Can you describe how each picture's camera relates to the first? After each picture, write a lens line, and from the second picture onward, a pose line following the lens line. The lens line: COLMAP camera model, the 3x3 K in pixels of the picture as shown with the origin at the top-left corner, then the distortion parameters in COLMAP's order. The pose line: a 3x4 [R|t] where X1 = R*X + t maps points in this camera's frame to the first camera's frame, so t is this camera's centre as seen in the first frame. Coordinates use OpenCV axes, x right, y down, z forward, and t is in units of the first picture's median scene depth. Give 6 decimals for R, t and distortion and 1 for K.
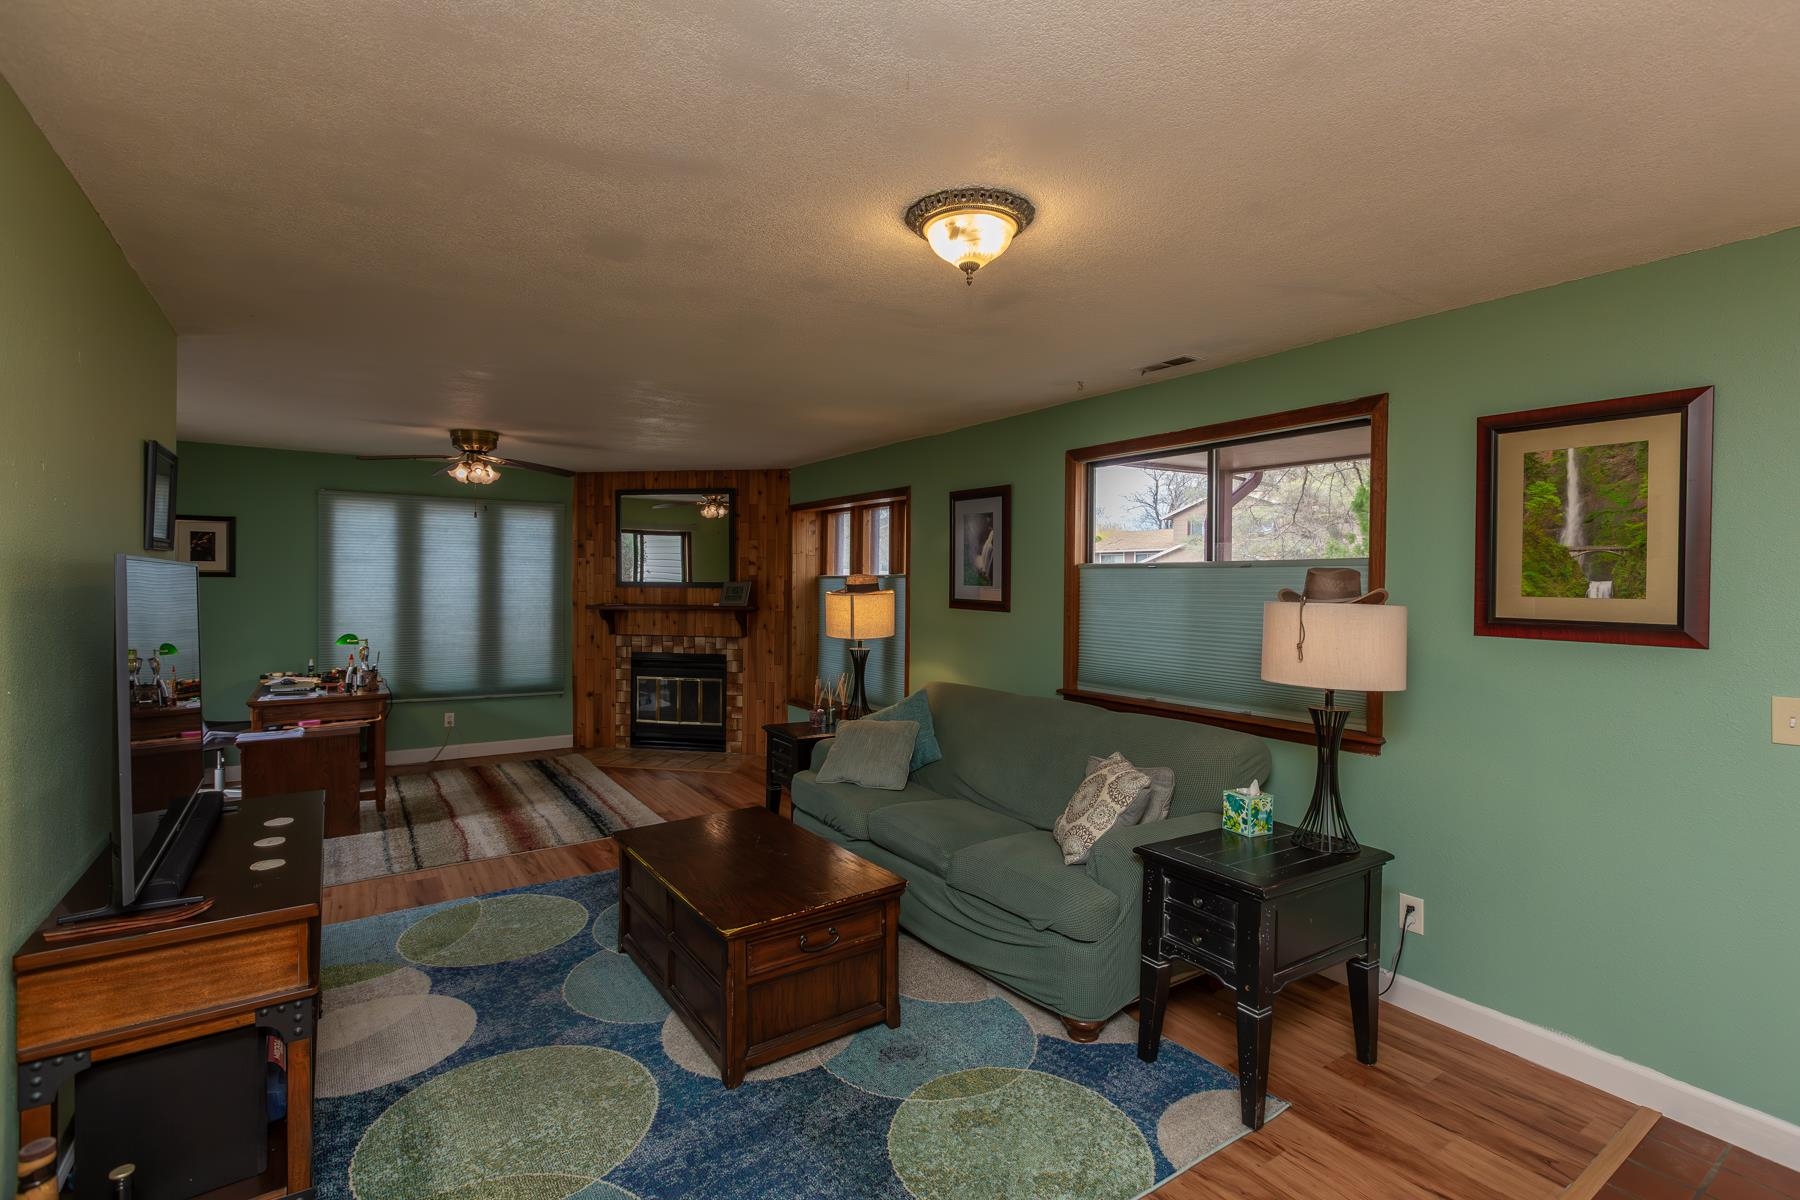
lens RADIAL K [[822.6, 0, 909.5], [0, 822.6, 593.3], [0, 0, 1]] dist [-0.000657, -0.000497]
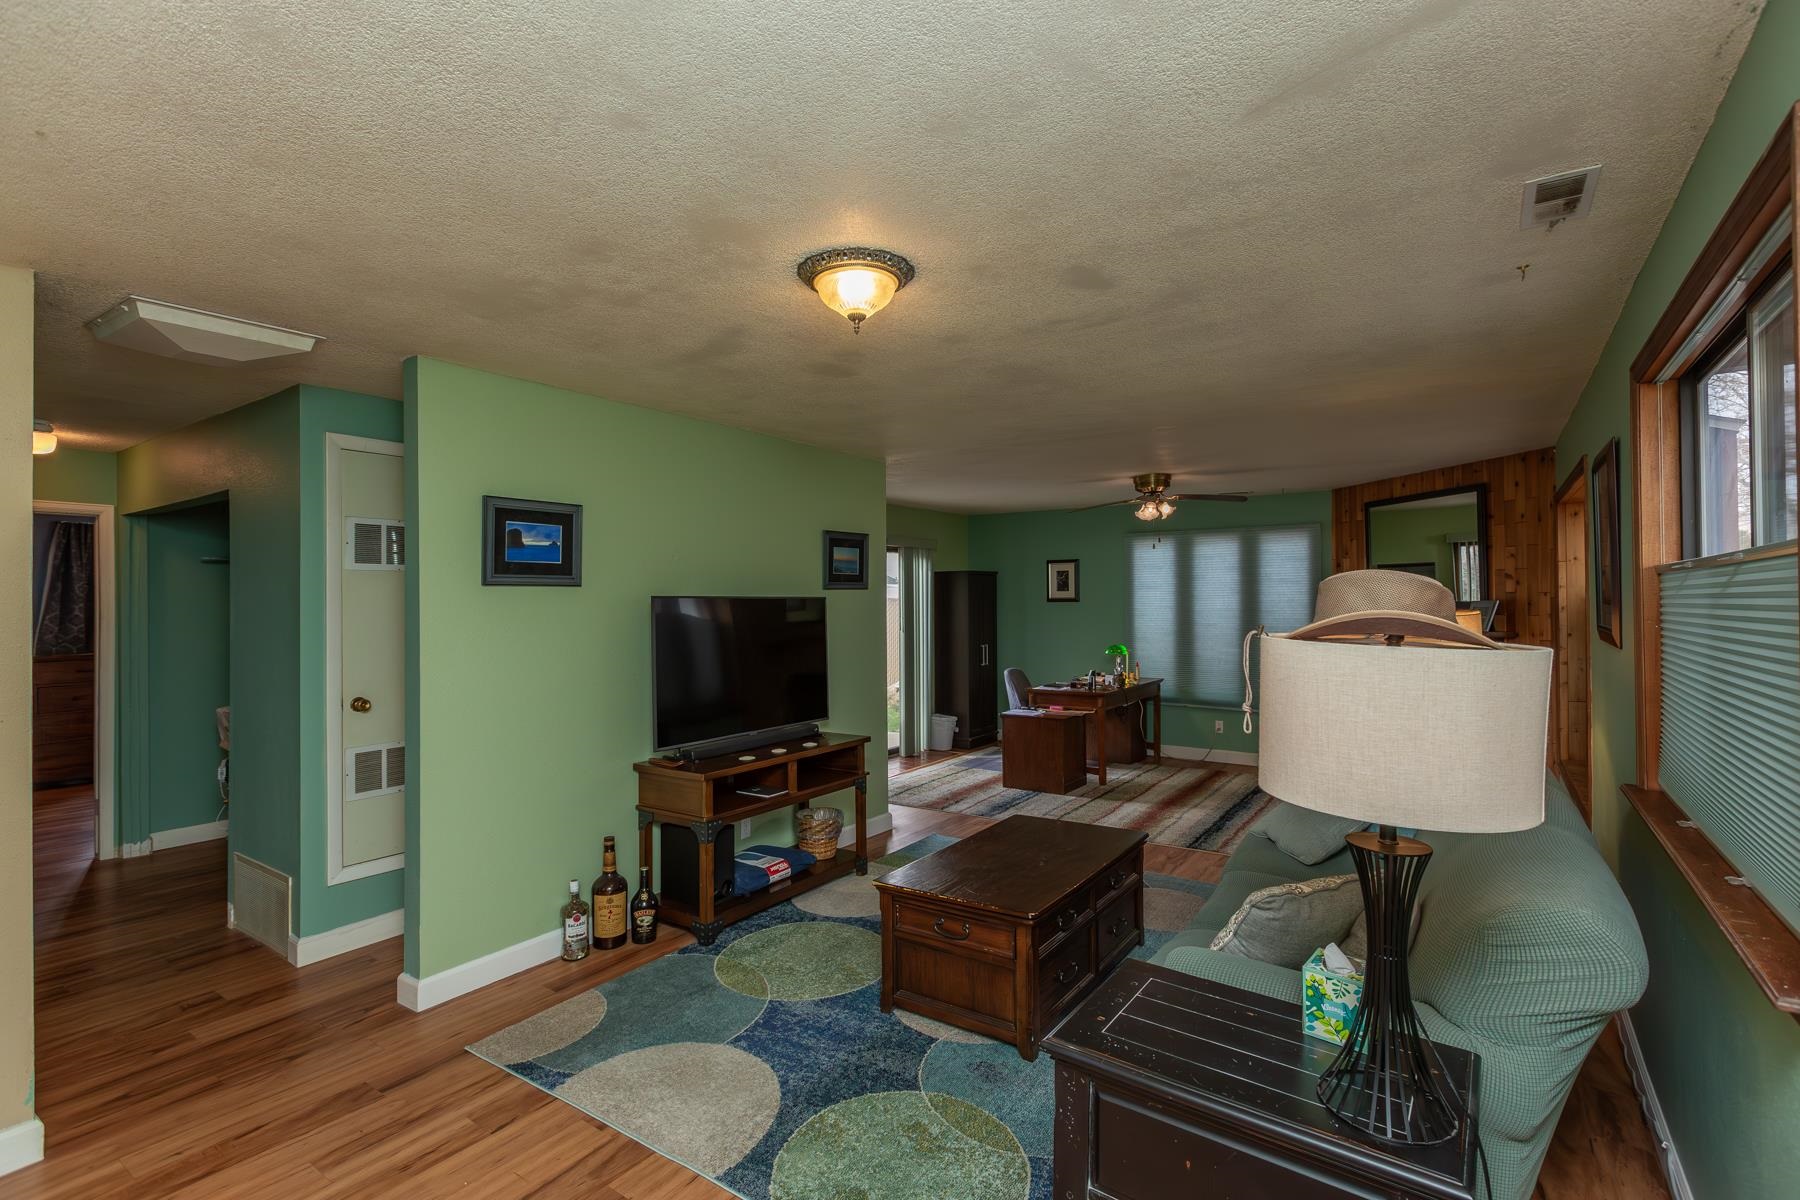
lens RADIAL K [[822.6, 0, 909.5], [0, 822.6, 593.3], [0, 0, 1]] dist [-0.000657, -0.000497]
pose [[0.352529, -0.020132, -0.935584, 0.446198], [-0.004279, 0.999723, -0.023124, -0.000592], [0.935791, 0.012155, 0.352345, 0.271668]]
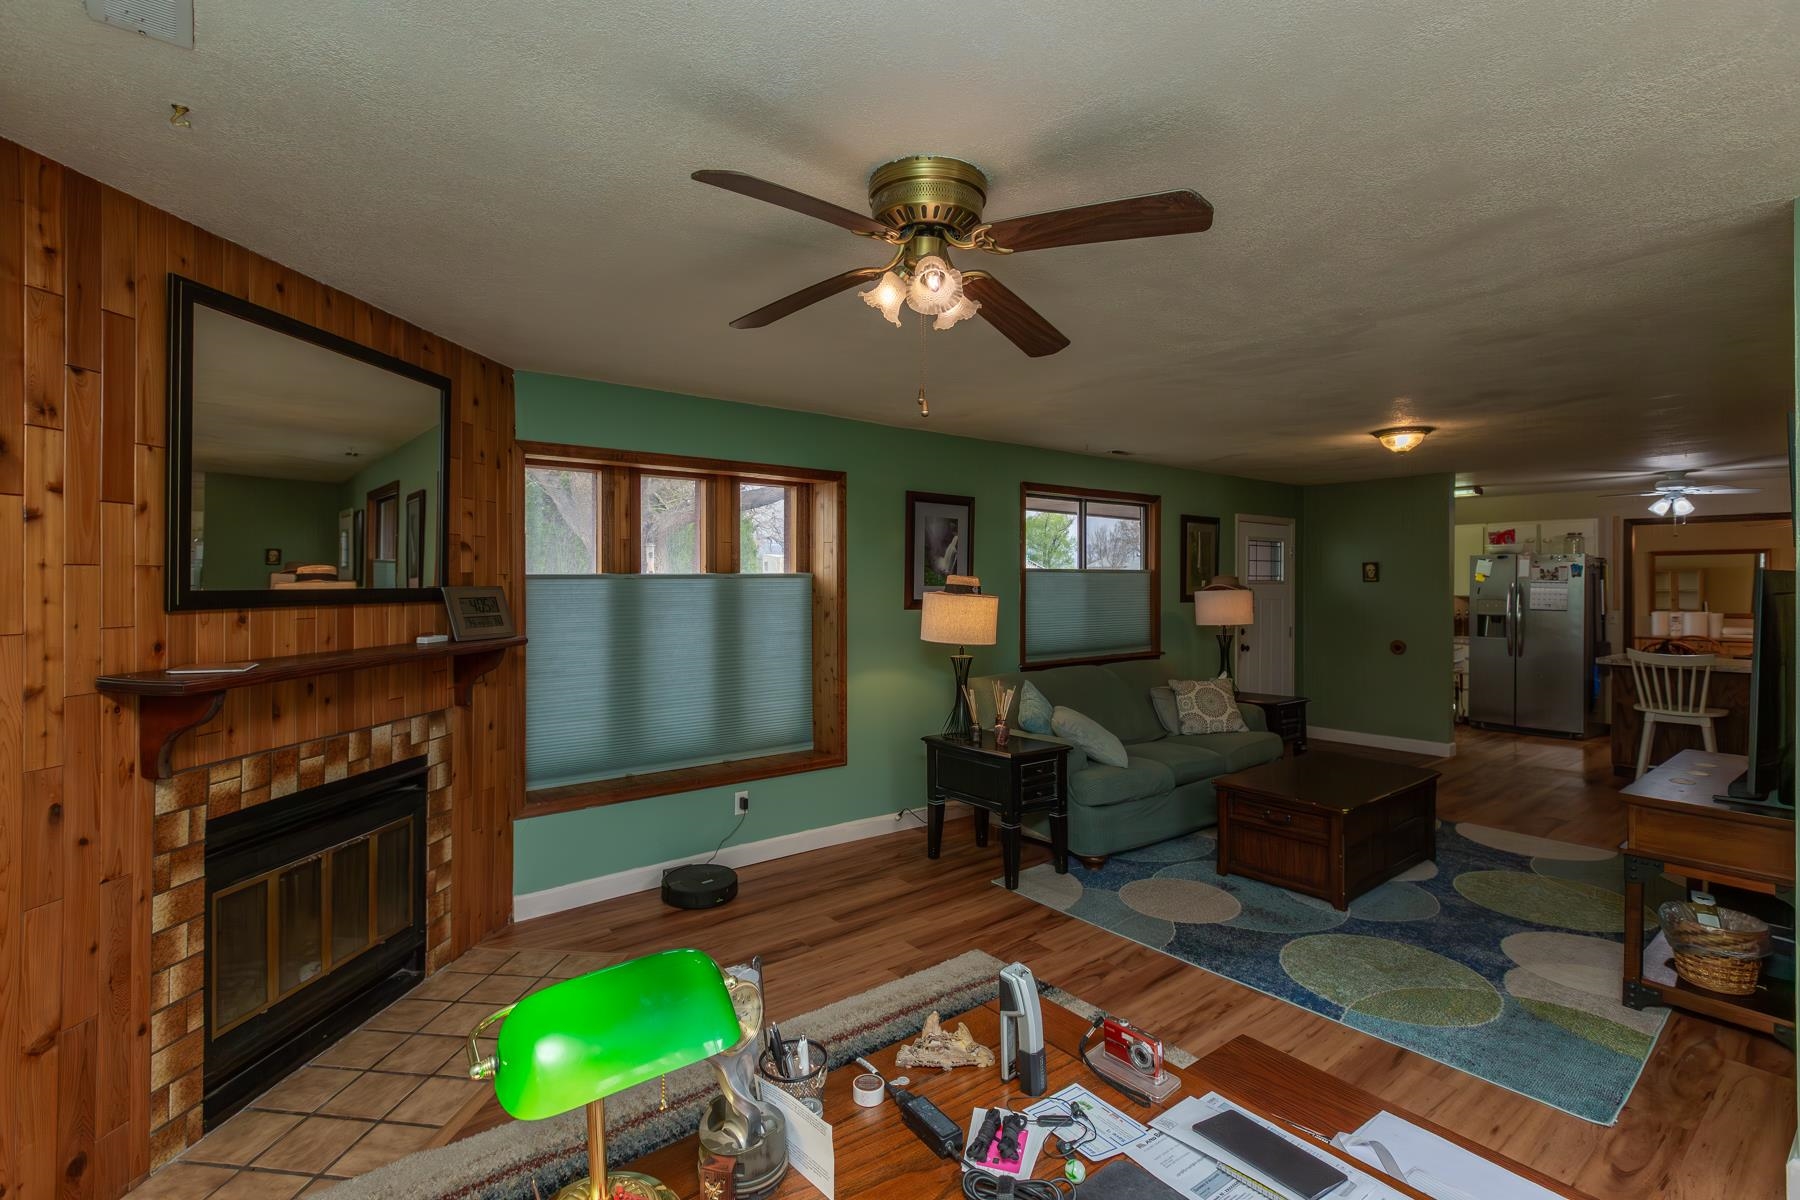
lens RADIAL K [[816.6, 0, 890.8], [0, 816.6, 587.7], [0, 0, 1]] dist [0.006179, -0.002414]
pose [[-0.051278, -0.012920, 0.998601, -0.903488], [0.015846, 0.999780, 0.013749, -0.020966], [-0.998559, 0.016529, -0.051062, 1.050695]]
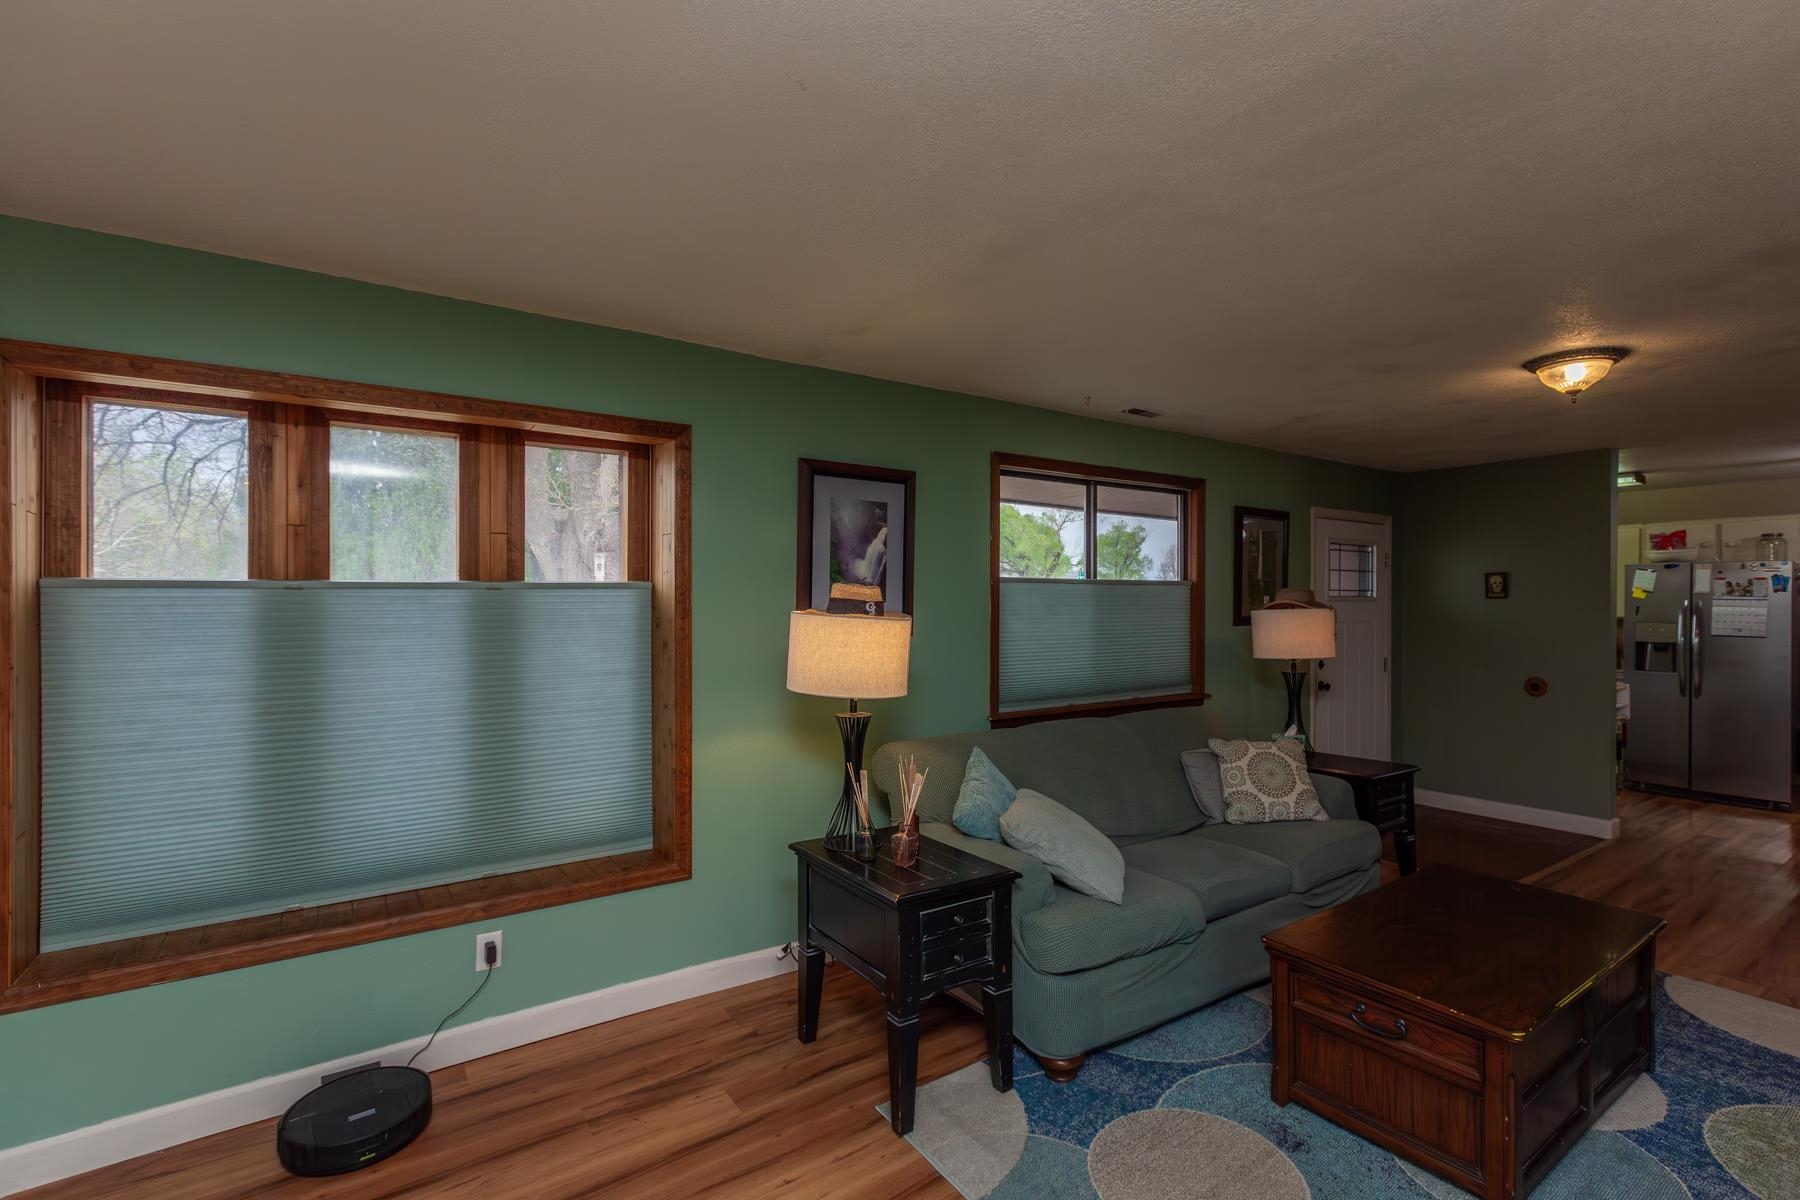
lens RADIAL K [[820.7, 0, 921.0], [0, 820.7, 603.2], [0, 0, 1]] dist [0.003969, -0.001719]
pose [[-0.001104, -0.008367, 0.999964, -0.587517], [0.015377, 0.999847, 0.008383, -0.012272], [-0.999881, 0.015386, -0.000975, 0.890344]]
